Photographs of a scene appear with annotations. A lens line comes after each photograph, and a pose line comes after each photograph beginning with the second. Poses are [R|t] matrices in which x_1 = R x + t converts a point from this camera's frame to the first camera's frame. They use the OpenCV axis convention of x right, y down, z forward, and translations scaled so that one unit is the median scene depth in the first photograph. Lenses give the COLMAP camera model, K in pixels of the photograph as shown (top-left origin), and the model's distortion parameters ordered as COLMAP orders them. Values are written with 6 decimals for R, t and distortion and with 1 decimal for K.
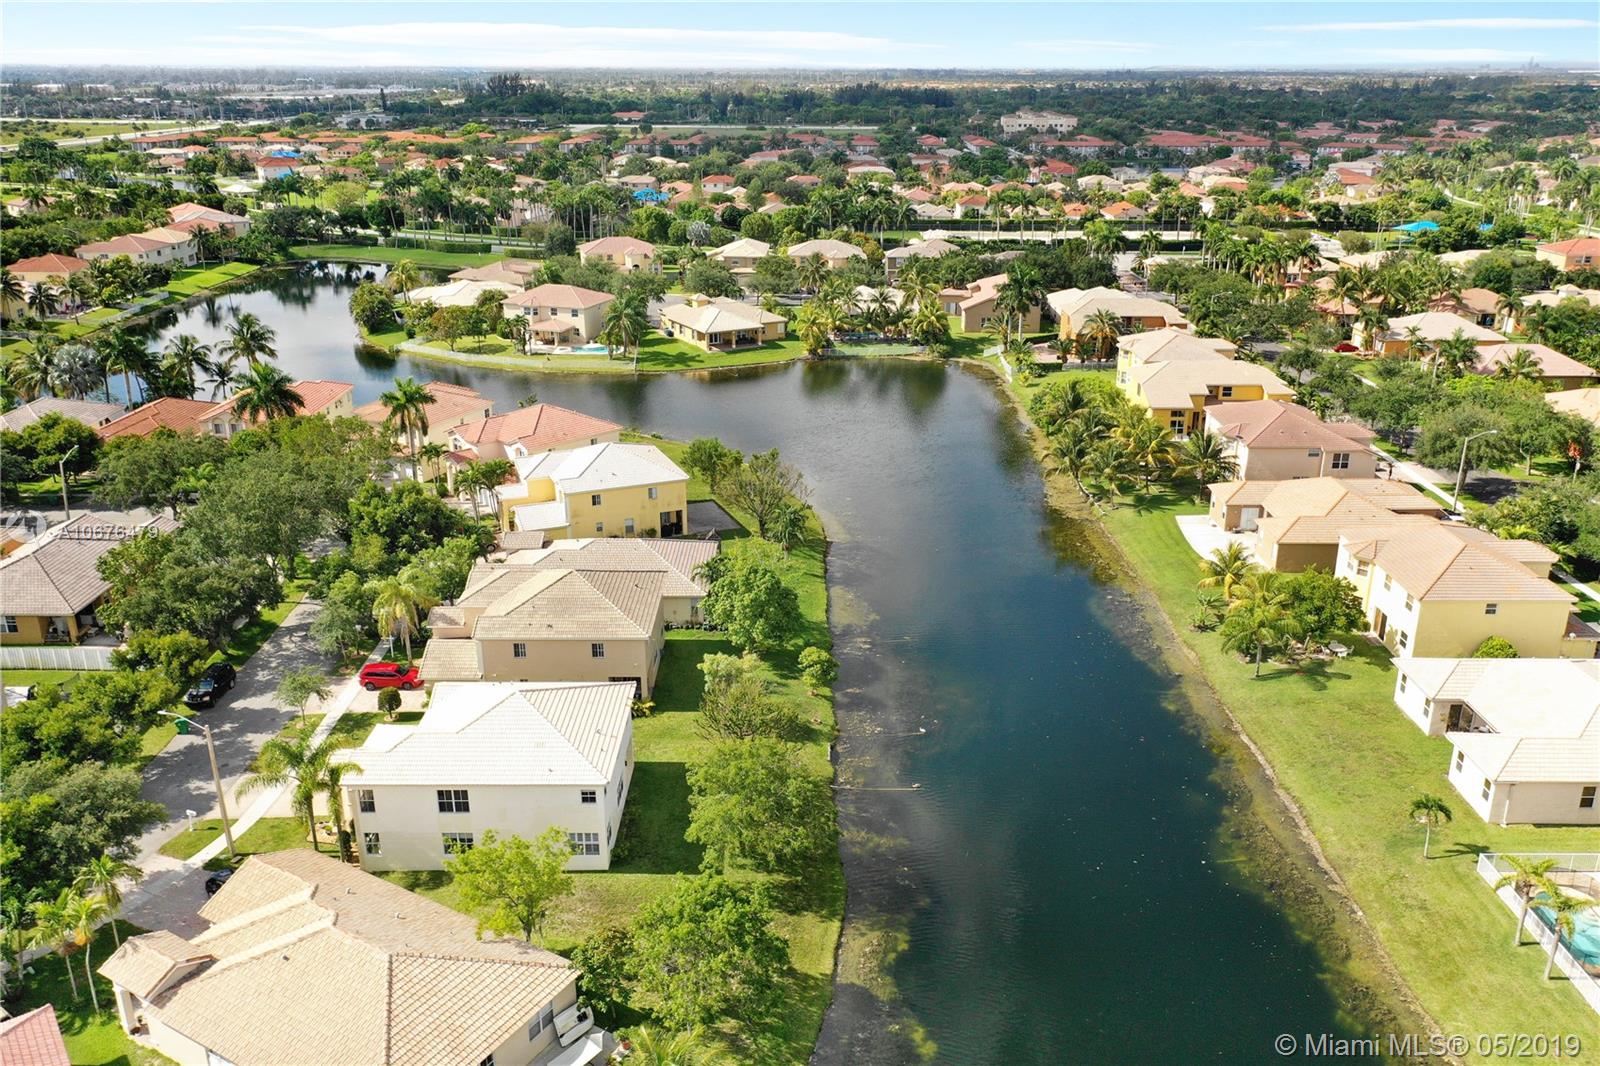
lens RADIAL K [[1295.1, 0, 800.0], [0, 1295.1, 533.0], [0, 0, 1]] dist [0.013733, 0.004643]
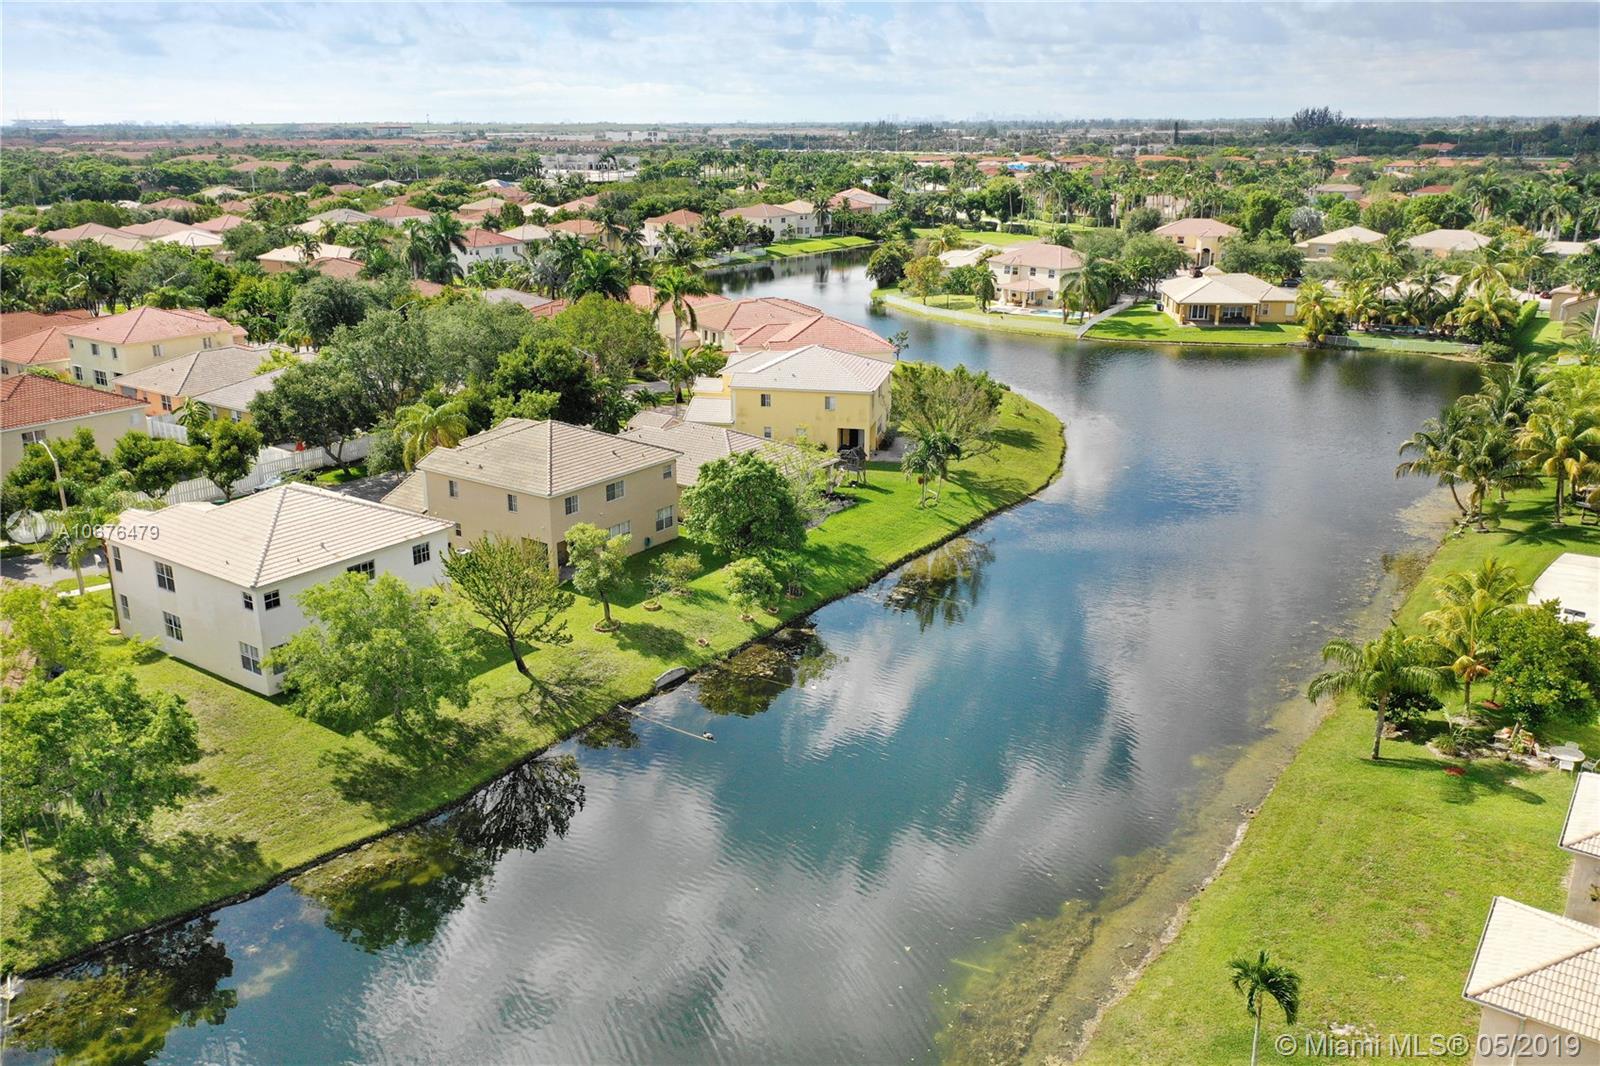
lens RADIAL K [[1295.1, 0, 800.0], [0, 1295.1, 533.0], [0, 0, 1]] dist [0.013733, 0.004643]
pose [[0.804798, 0.172712, -0.567865, 0.227165], [-0.198976, 0.979873, 0.016026, 0.026559], [0.559204, 0.100093, 0.822966, 0.181260]]
